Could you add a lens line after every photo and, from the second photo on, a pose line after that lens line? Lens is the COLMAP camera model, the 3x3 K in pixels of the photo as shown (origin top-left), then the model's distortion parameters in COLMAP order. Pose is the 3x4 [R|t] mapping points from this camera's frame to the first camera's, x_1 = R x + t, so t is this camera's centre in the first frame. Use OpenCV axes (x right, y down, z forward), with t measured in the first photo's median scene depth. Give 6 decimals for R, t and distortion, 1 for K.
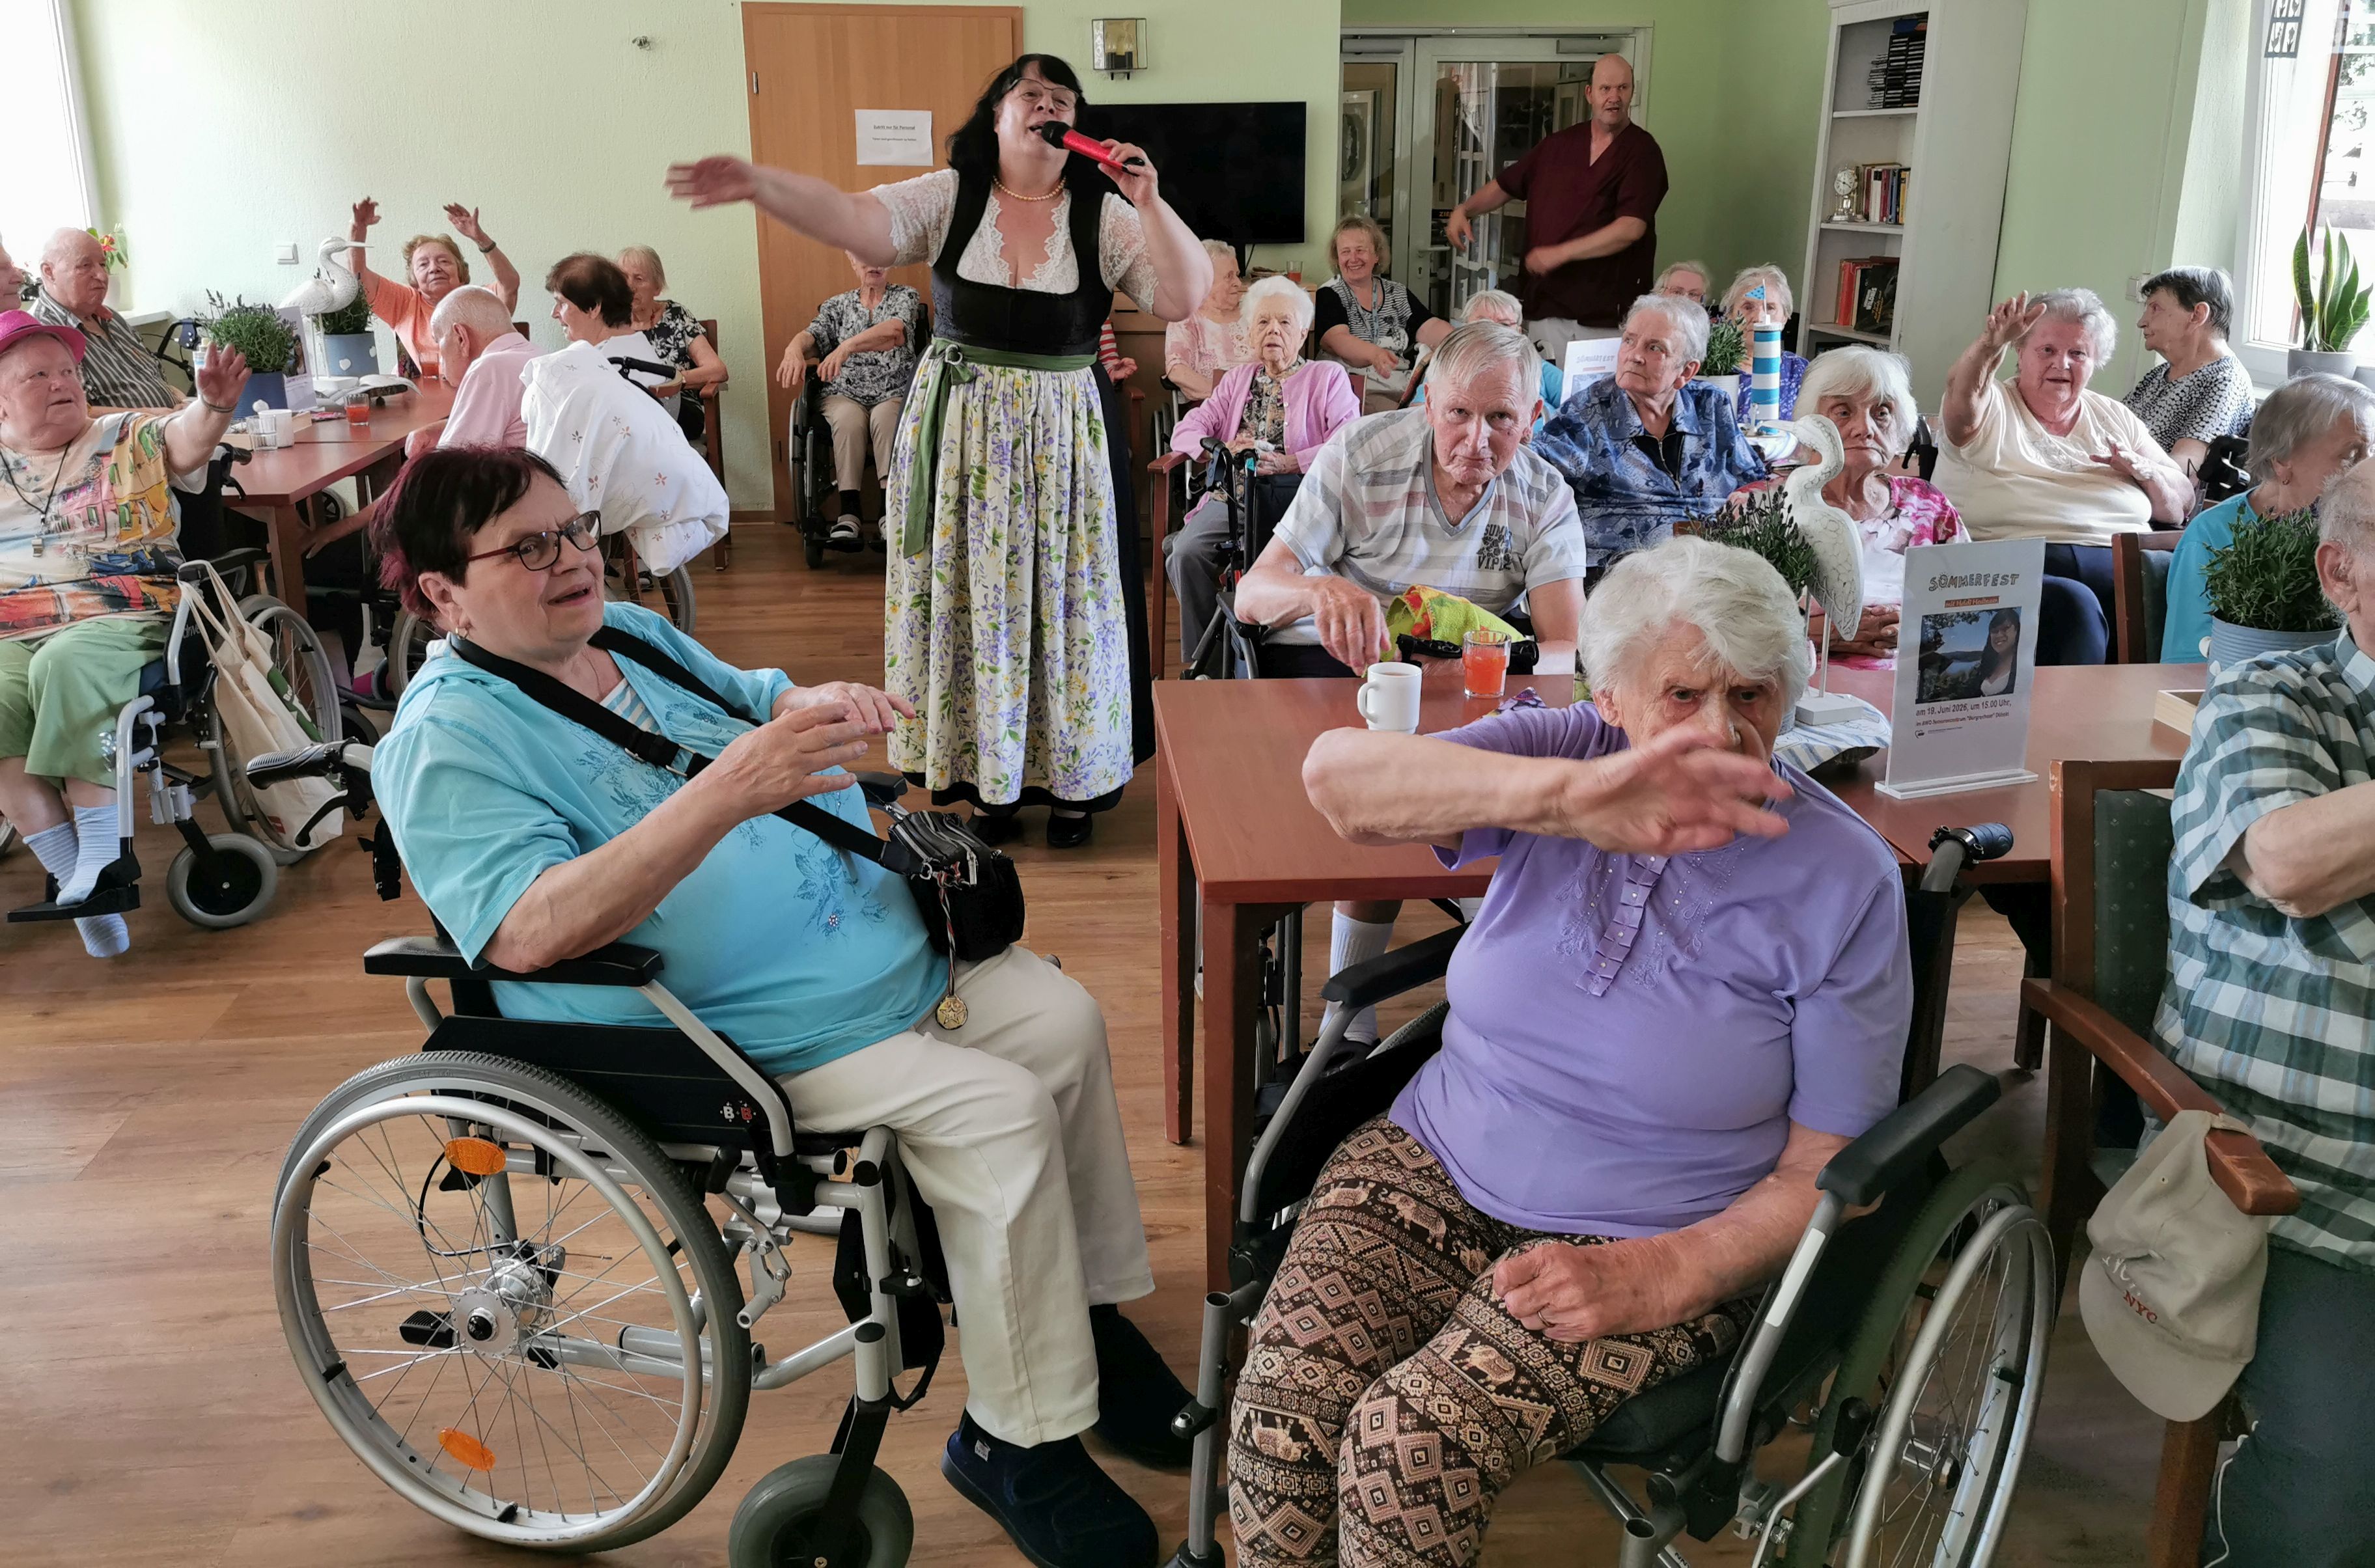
lens RADIAL K [[1799.8, 0, 1179.1], [0, 1799.8, 745.2], [0, 0, 1]] dist [0.060380, -0.084300]
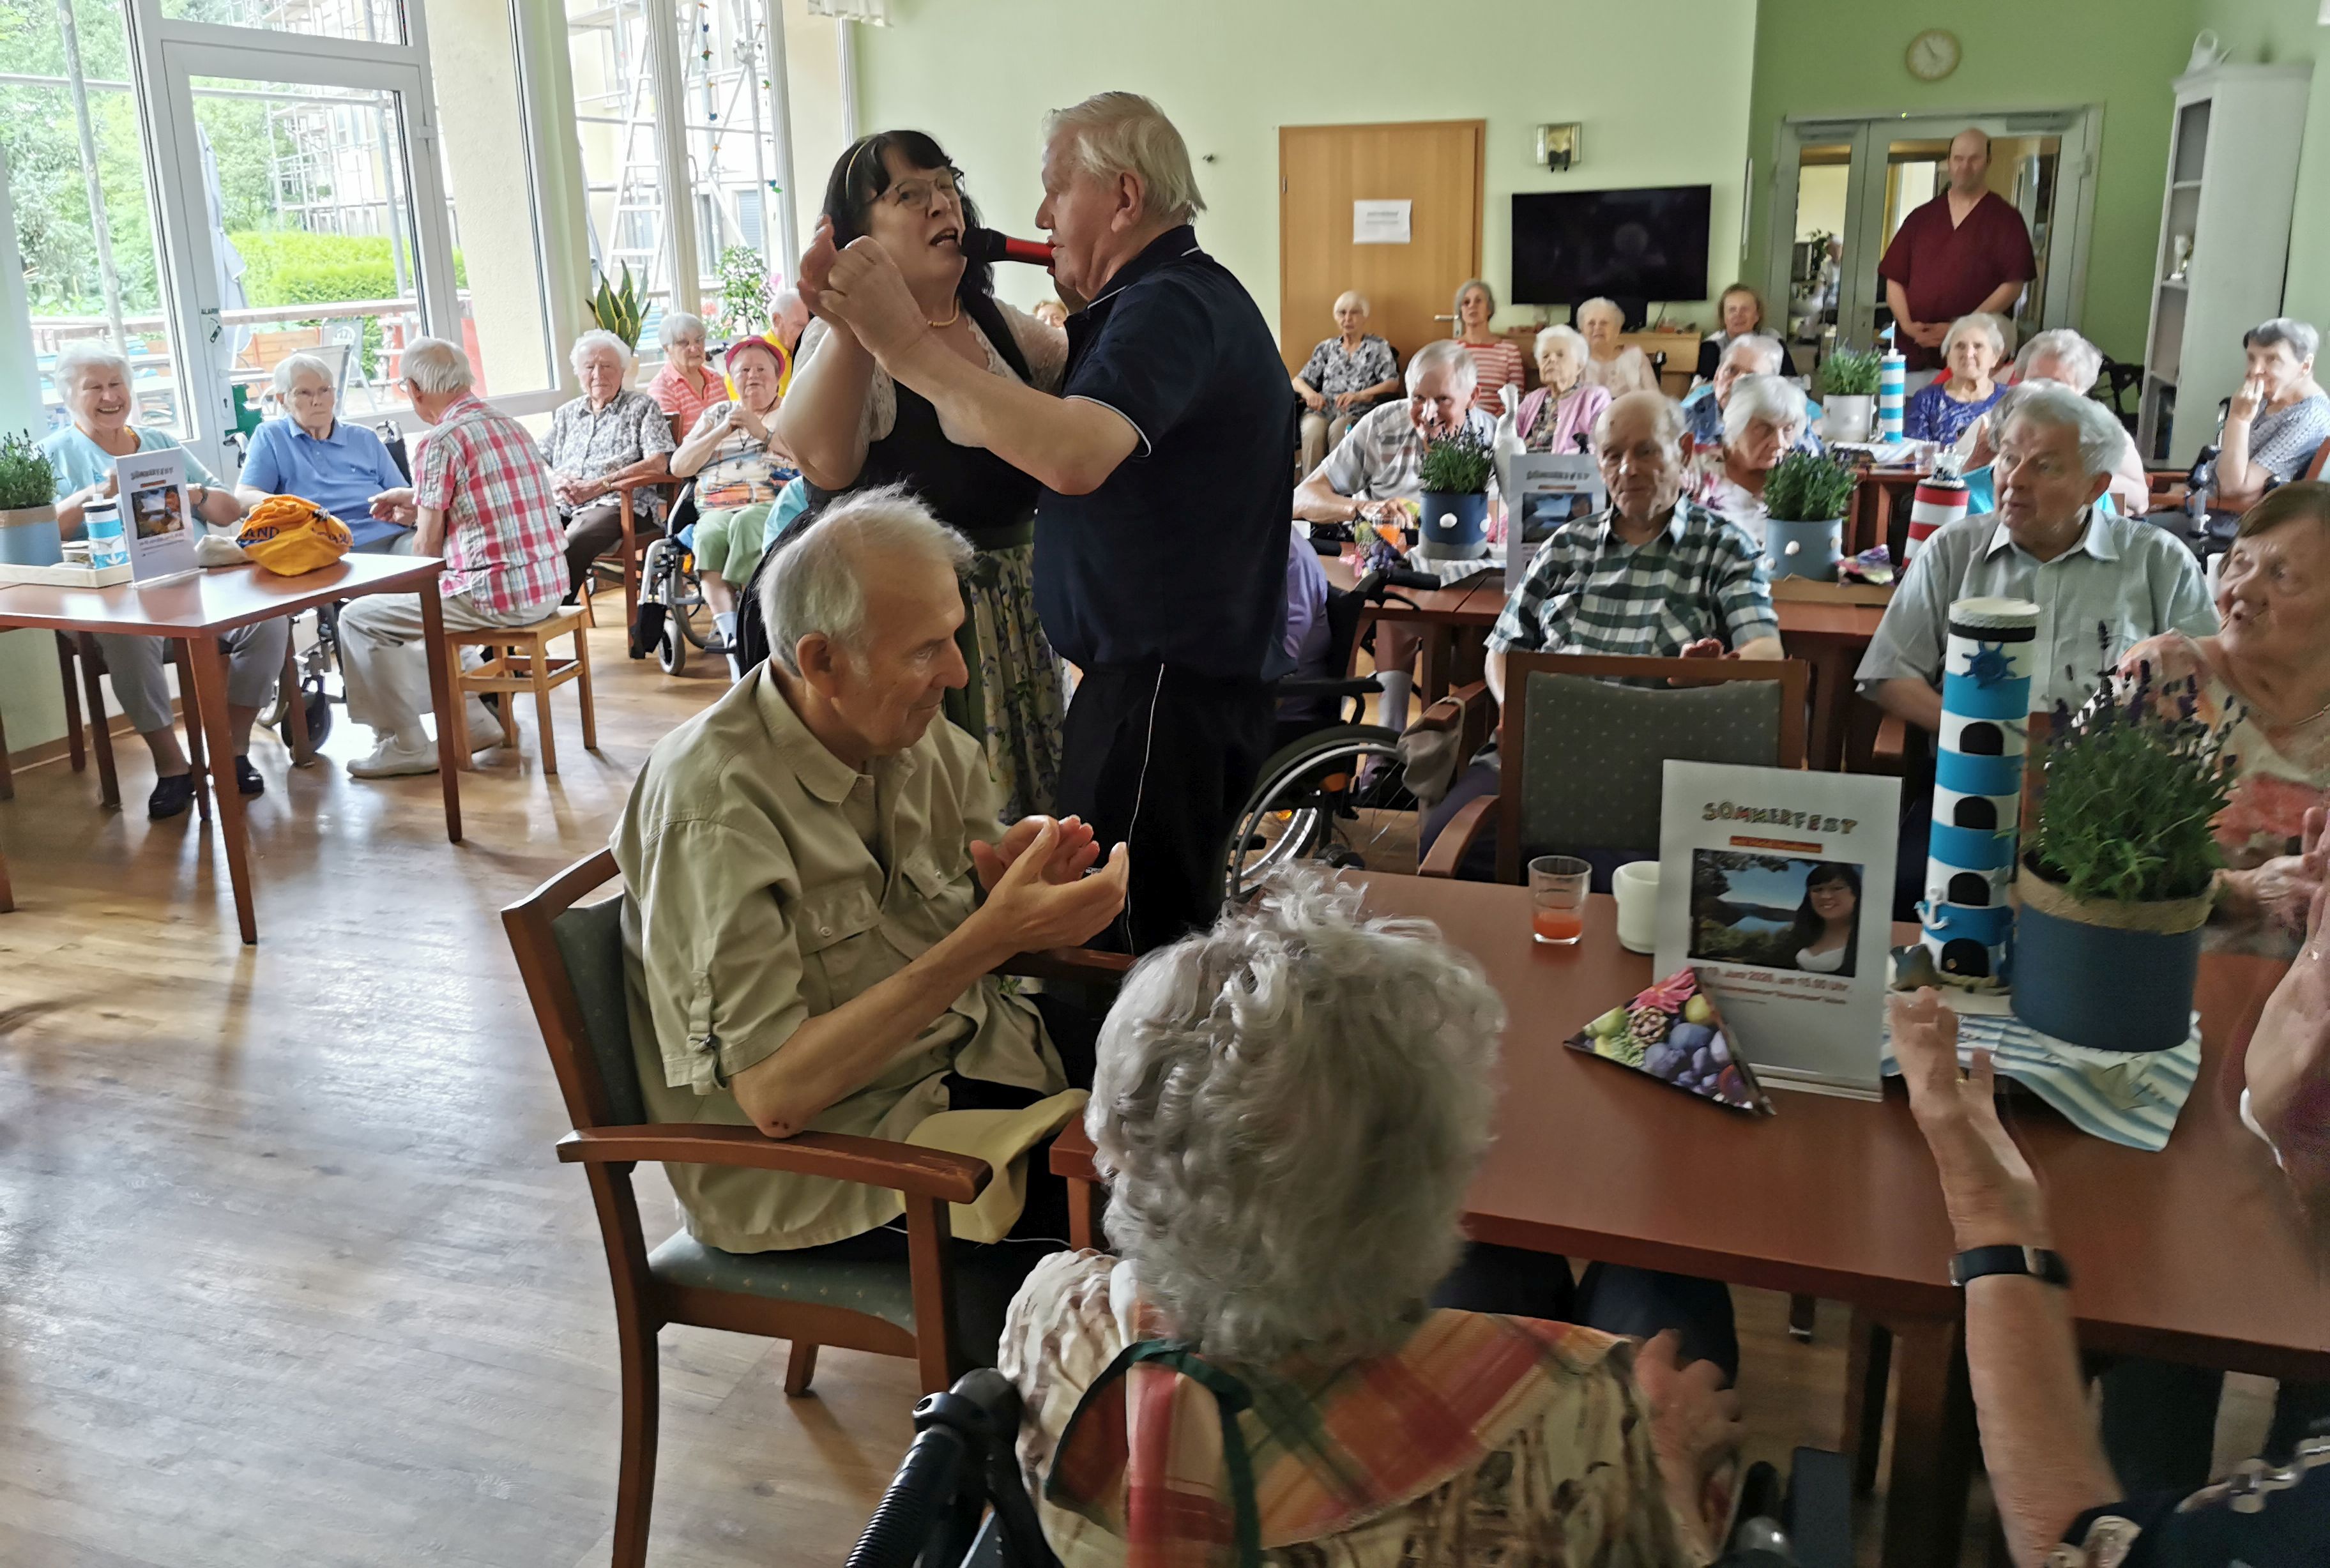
lens RADIAL K [[1773.8, 0, 1157.6], [0, 1773.8, 741.7], [0, 0, 1]] dist [0.067112, -0.094104]
pose [[0.914443, 0.096647, -0.393006, 0.367665], [-0.109167, 0.993977, -0.009573, 0.108055], [0.389714, 0.051657, 0.919486, -0.362488]]
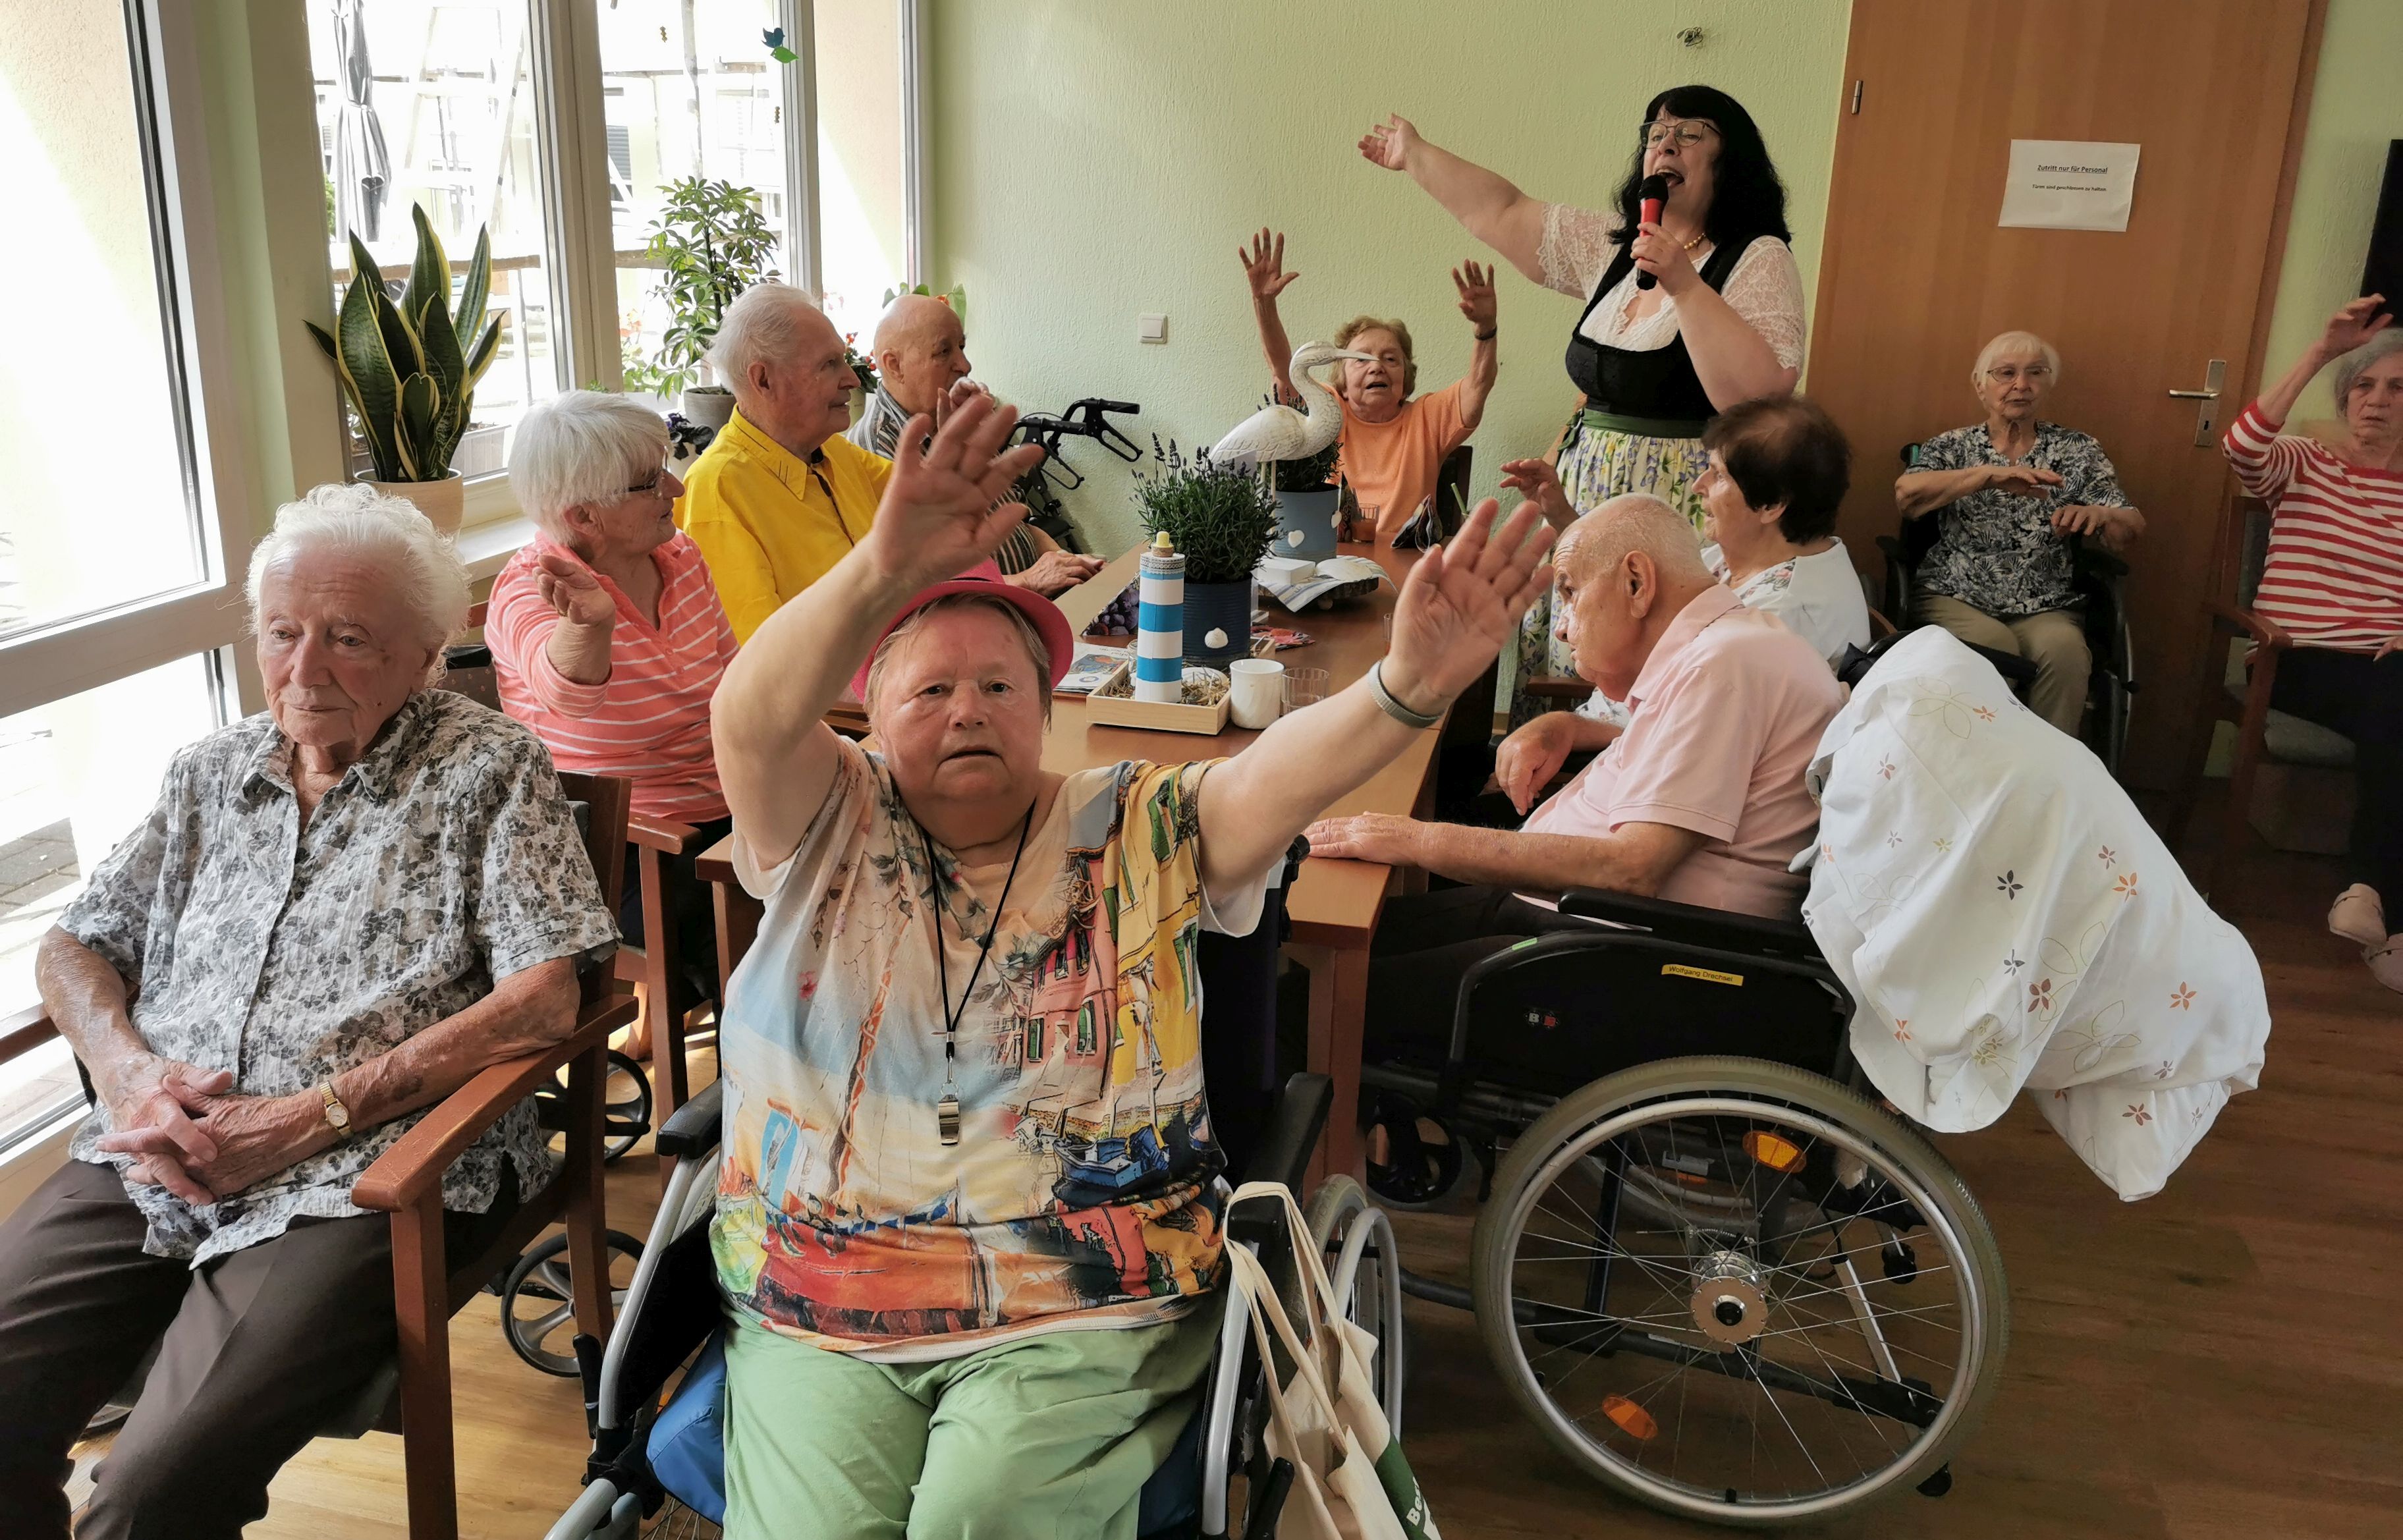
lens RADIAL K [[1835.1, 0, 1201.5], [0, 1835.1, 770.0], [0, 0, 1]] dist [0.006949, 0.001725]
pose [[0.949749, 0.121803, -0.288342, -0.336891], [-0.122786, 0.992324, 0.014750, -0.154165], [0.287925, 0.021395, 0.957414, 0.442760]]
